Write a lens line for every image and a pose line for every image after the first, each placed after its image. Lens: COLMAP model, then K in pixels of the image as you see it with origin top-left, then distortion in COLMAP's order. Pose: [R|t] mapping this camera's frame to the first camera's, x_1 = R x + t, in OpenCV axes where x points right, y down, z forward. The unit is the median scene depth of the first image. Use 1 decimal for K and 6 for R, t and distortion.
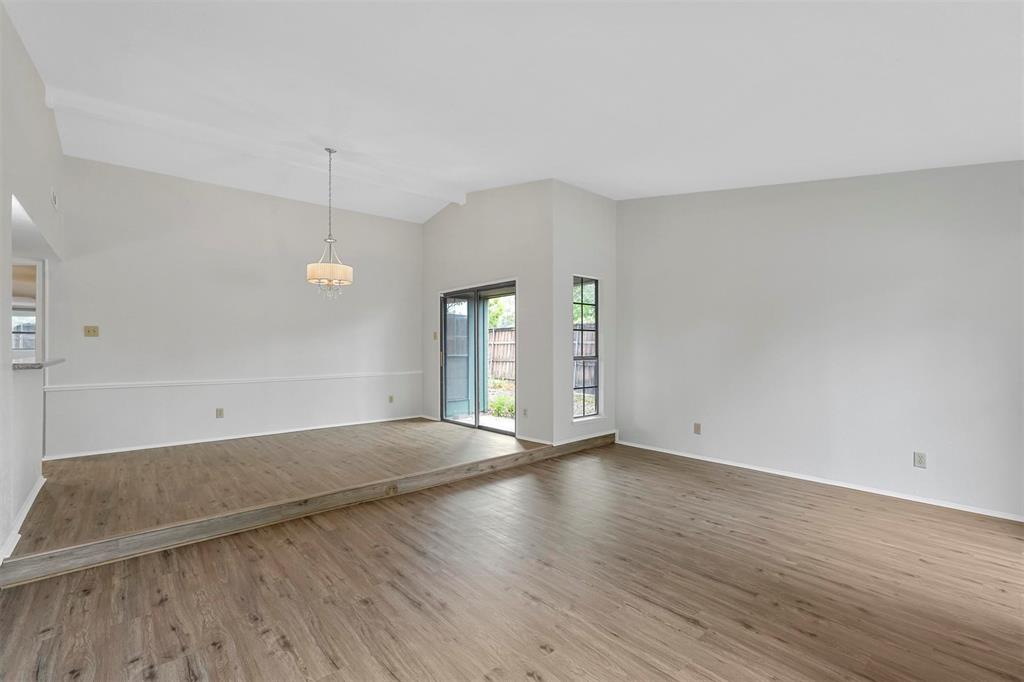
lens RADIAL K [[455.5, 0, 513.0], [0, 455.5, 344.3], [0, 0, 1]] dist [-0.027380, 0.012775]
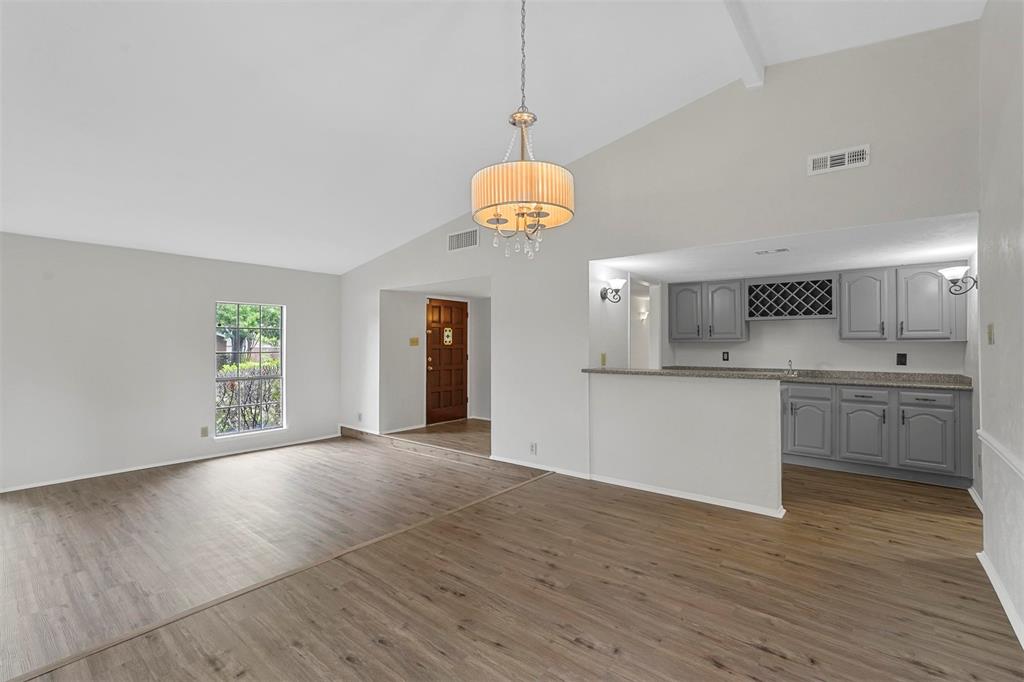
lens RADIAL K [[455.5, 0, 513.0], [0, 455.5, 344.3], [0, 0, 1]] dist [-0.027380, 0.012775]
pose [[-0.984859, 0.003475, -0.173323, -0.582014], [0.003732, 0.999992, -0.001159, -0.044394], [0.173317, -0.001789, -0.984864, 2.573174]]
